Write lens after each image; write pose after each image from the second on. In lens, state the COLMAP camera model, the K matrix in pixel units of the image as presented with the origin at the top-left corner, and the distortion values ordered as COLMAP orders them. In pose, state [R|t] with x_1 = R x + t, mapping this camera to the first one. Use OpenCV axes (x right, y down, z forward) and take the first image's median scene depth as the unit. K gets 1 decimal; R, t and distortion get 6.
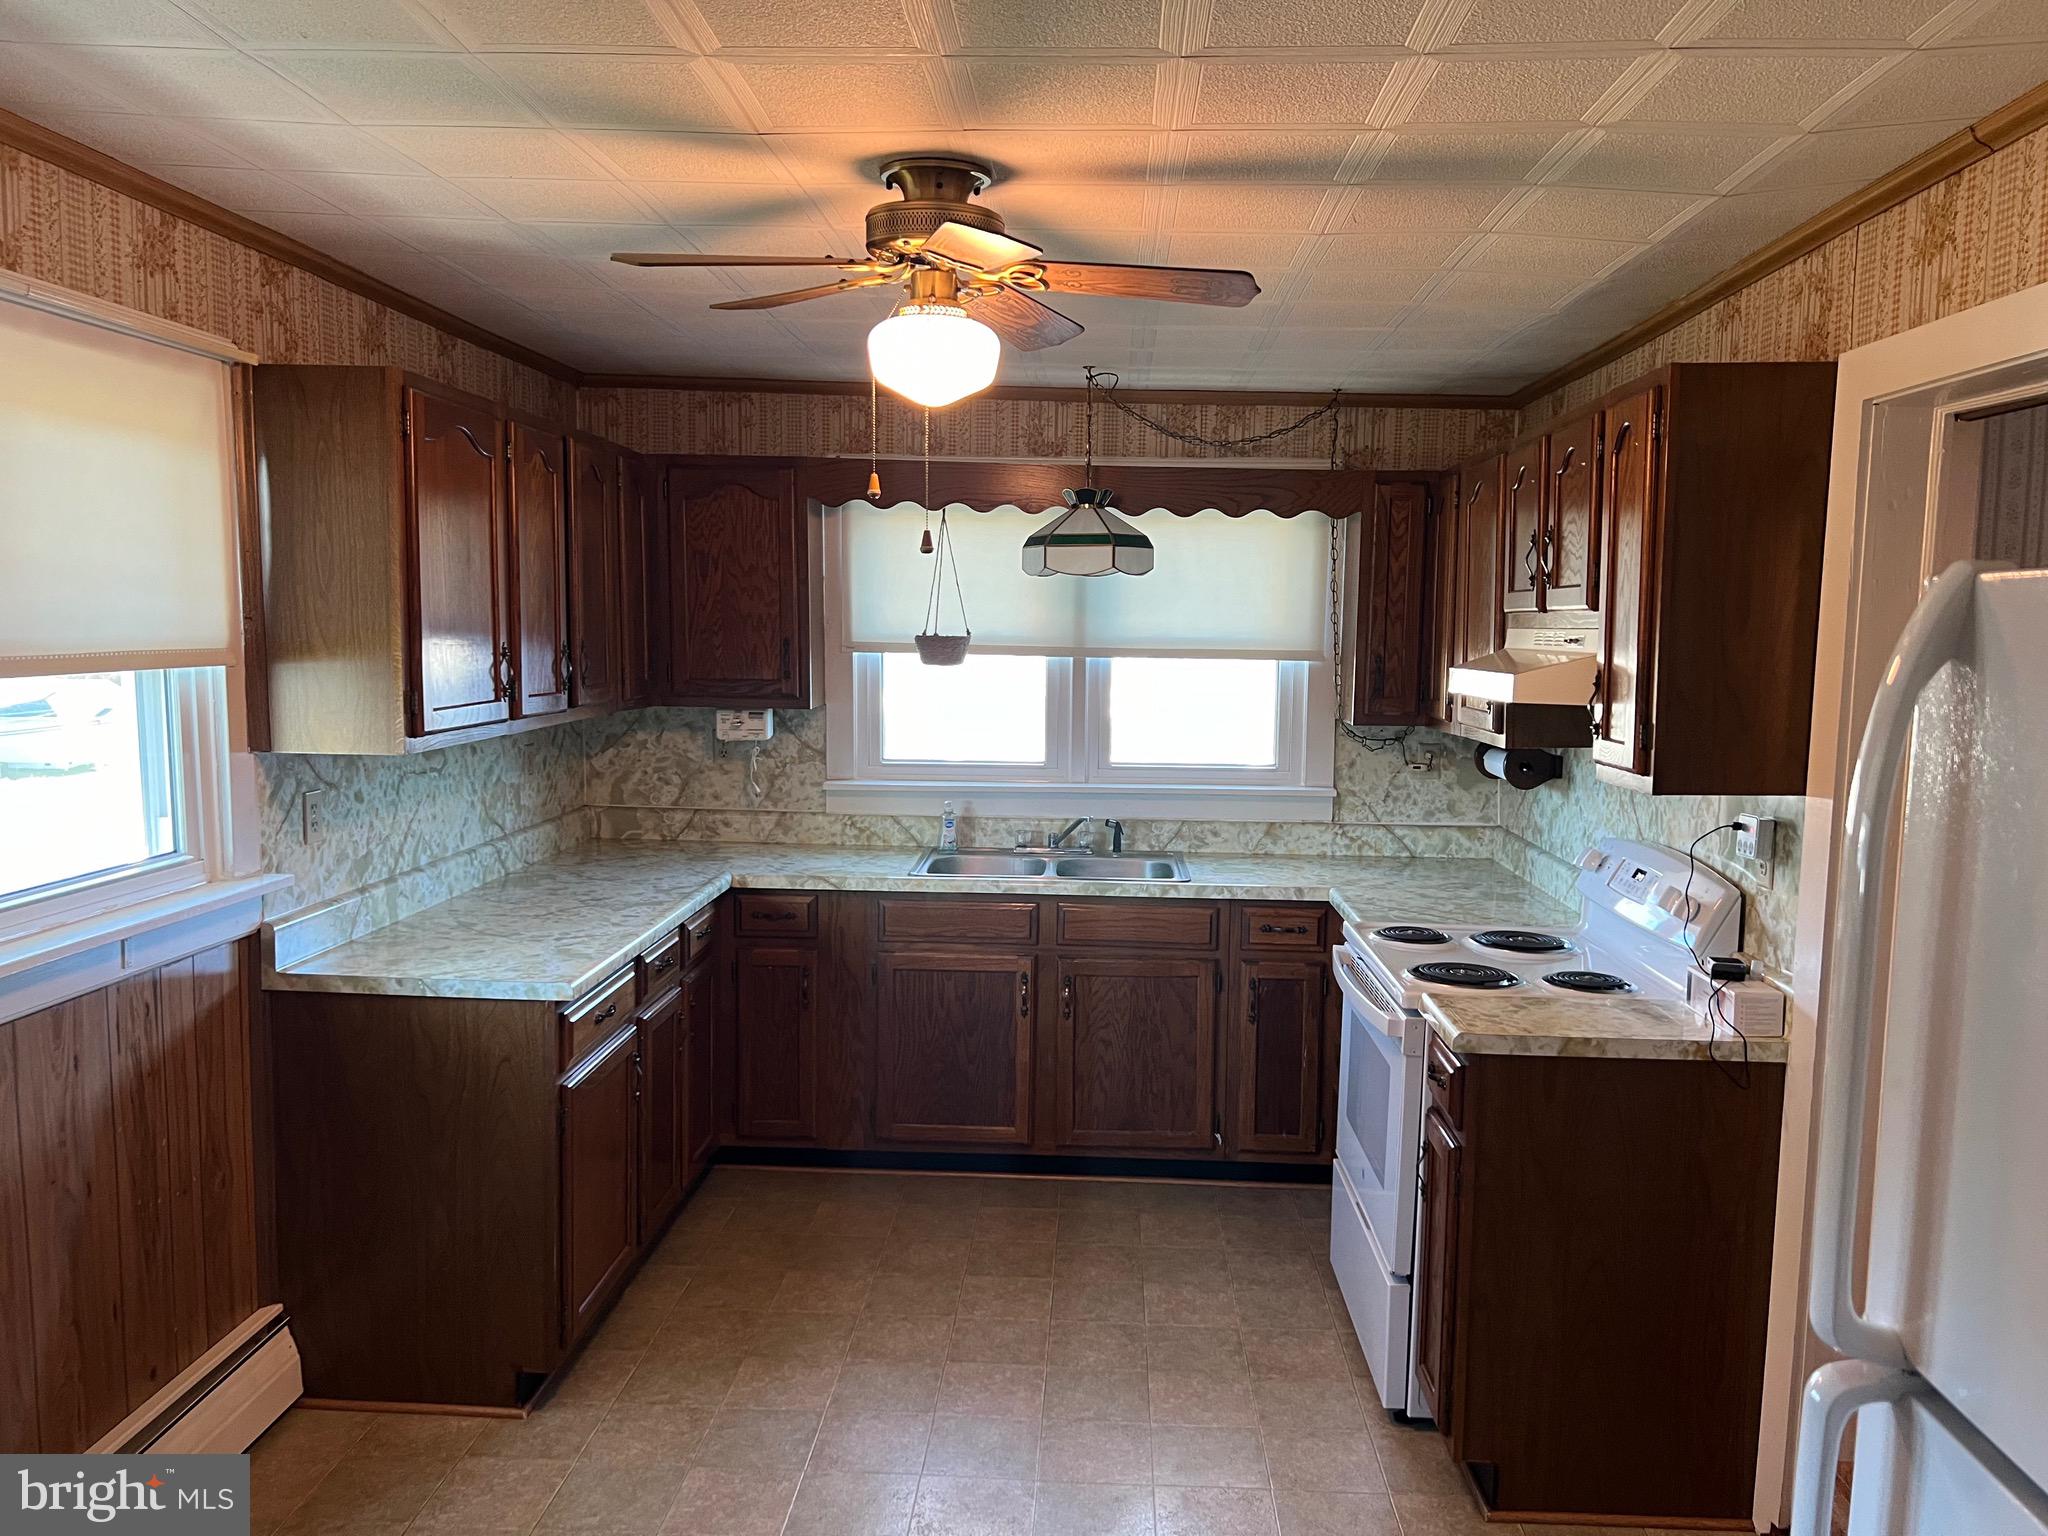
lens RADIAL K [[1534.5, 0, 1041.8], [0, 1534.5, 778.4], [0, 0, 1]] dist [0.062762, -0.076317]
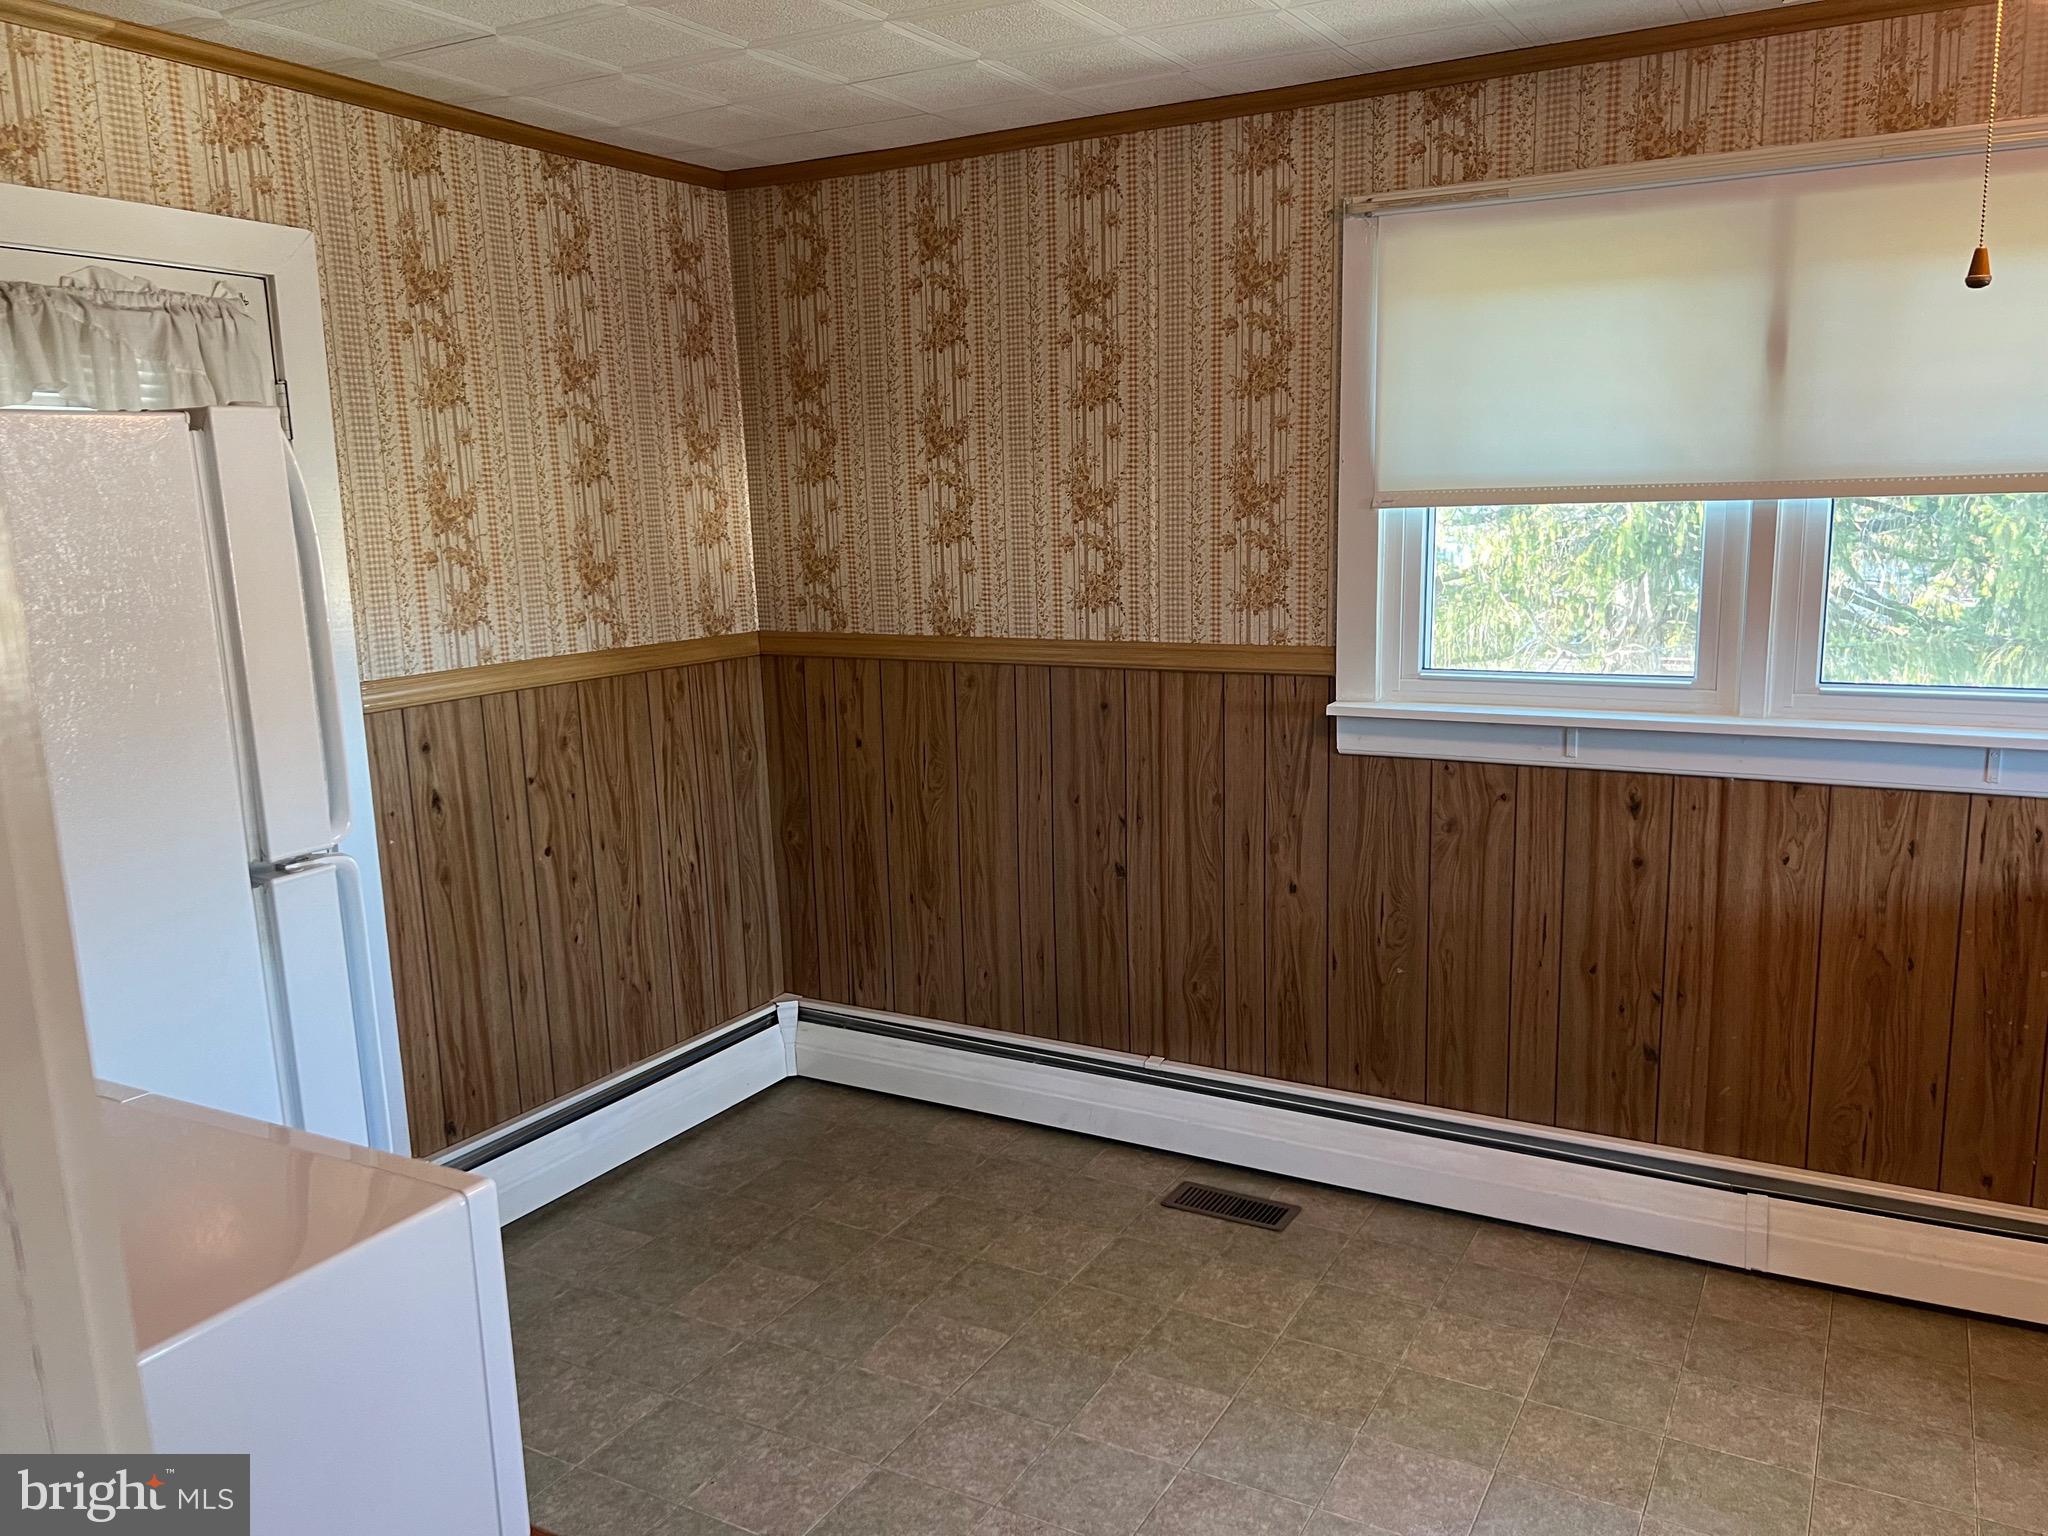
lens RADIAL K [[1534.5, 0, 1053.2], [0, 1534.5, 788.2], [0, 0, 1]] dist [0.062762, -0.076317]
pose [[-0.444092, 0.166228, -0.880426, 0.461668], [-0.074551, 0.972377, 0.221192, -0.044276], [0.892874, 0.163867, -0.419432, 0.666850]]
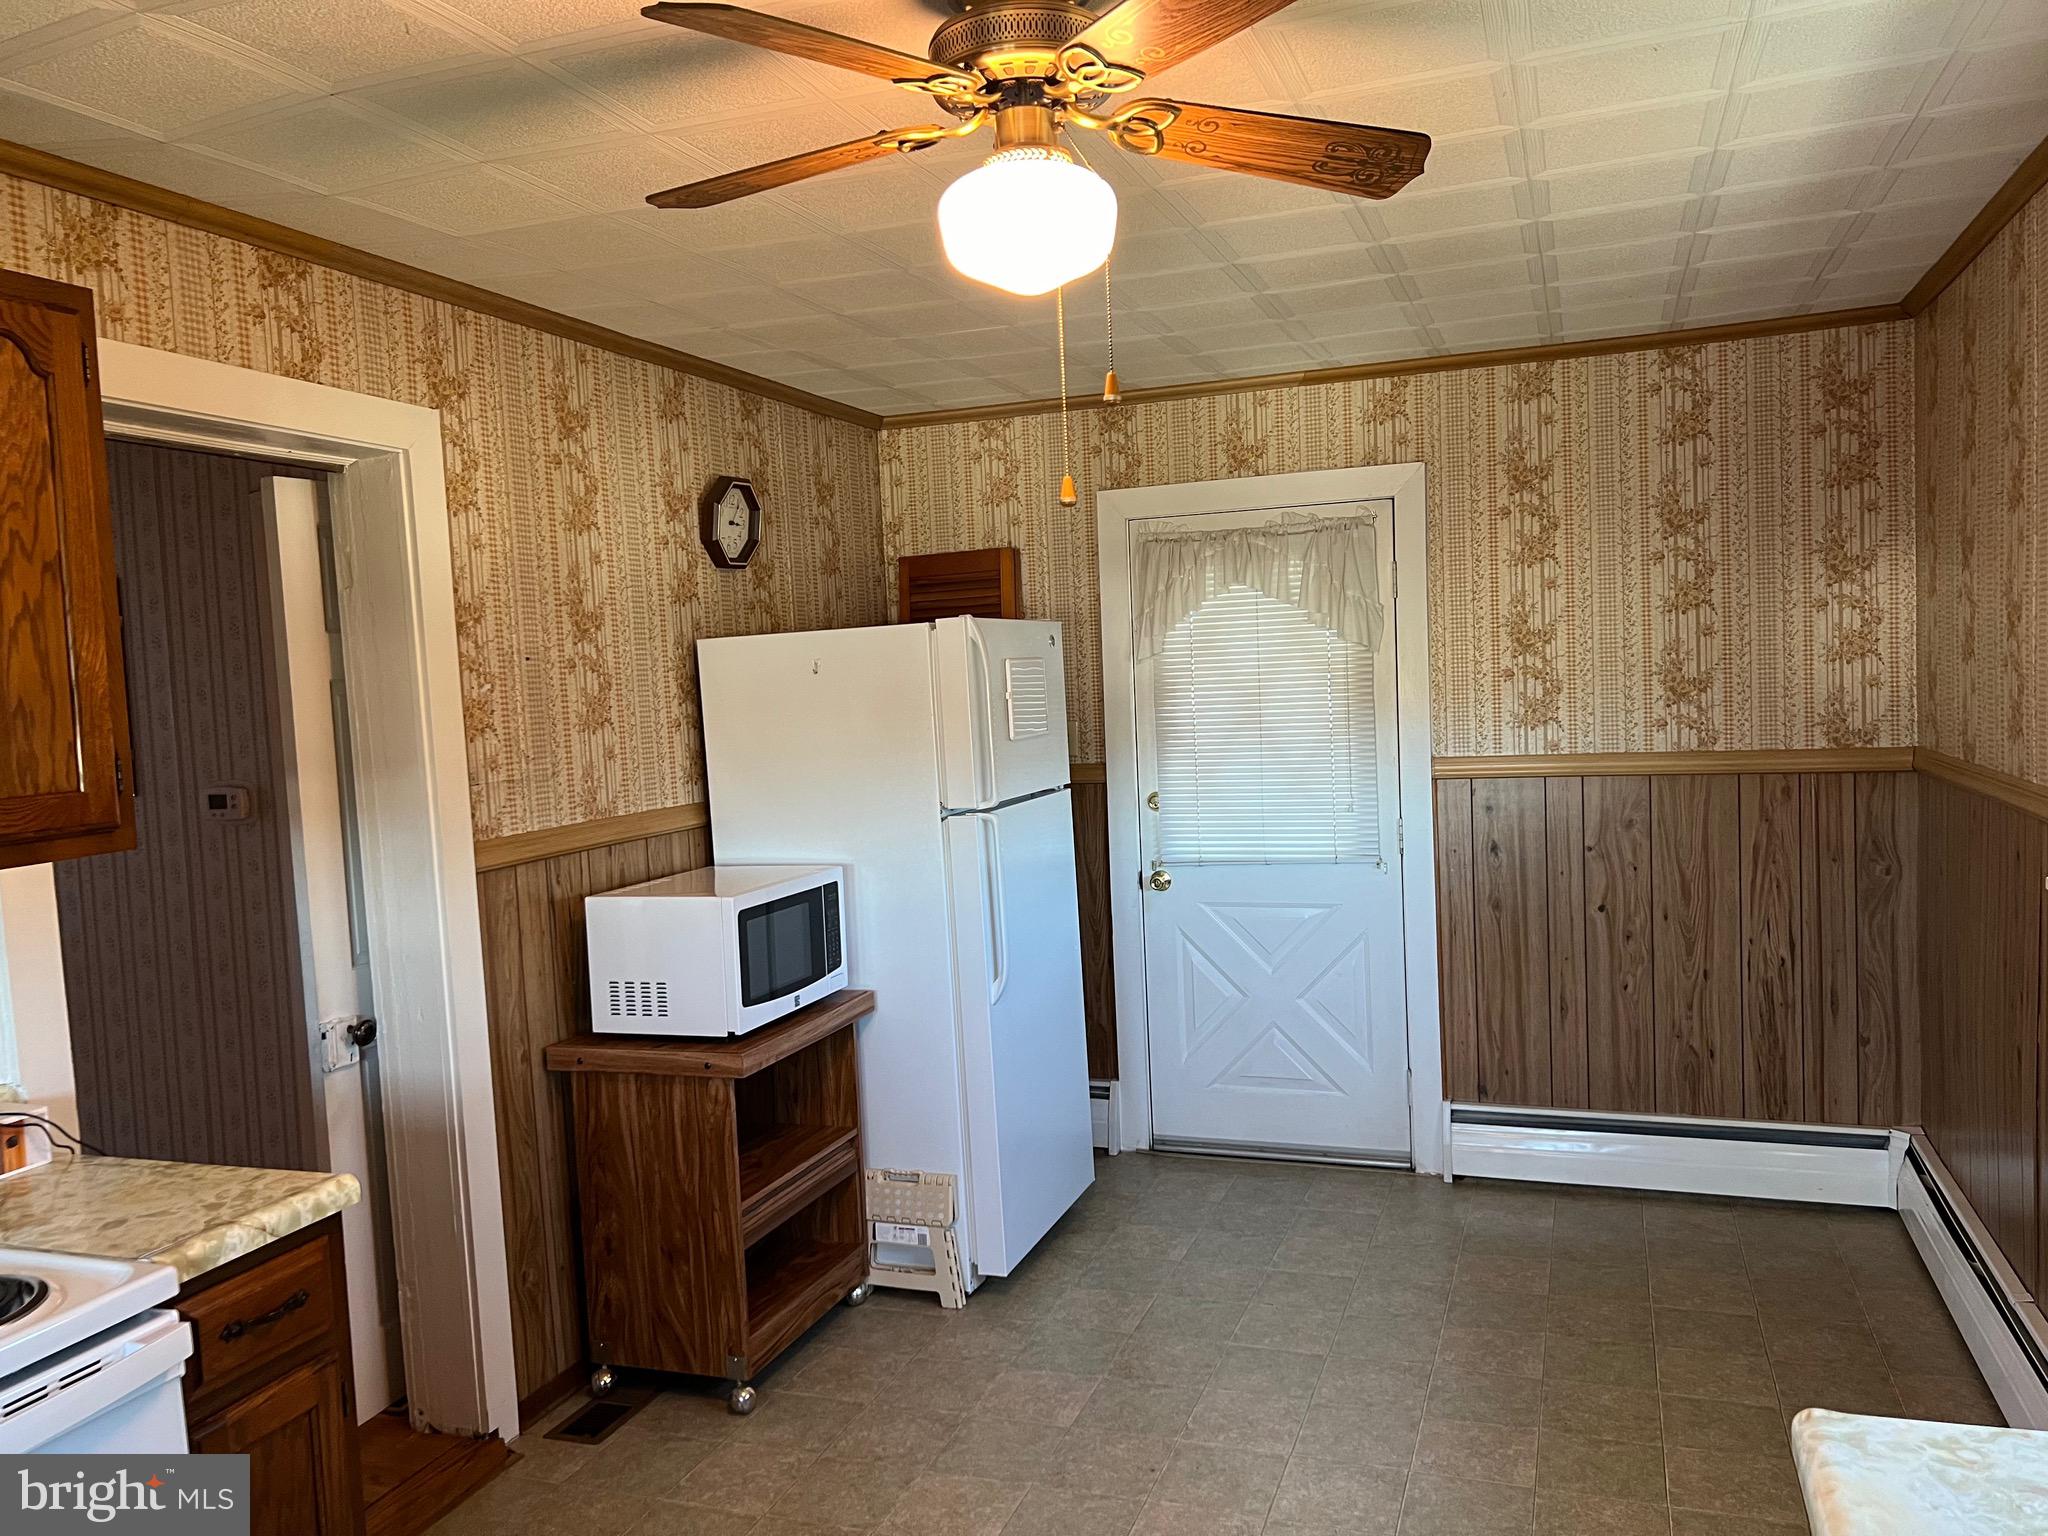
lens RADIAL K [[1534.5, 0, 1017.3], [0, 1534.5, 778.9], [0, 0, 1]] dist [0.062762, -0.076317]
pose [[-0.953401, 0.009753, 0.301550, -0.216075], [0.064861, 0.982734, 0.173285, -0.107697], [-0.294653, 0.184768, -0.937571, 1.260459]]
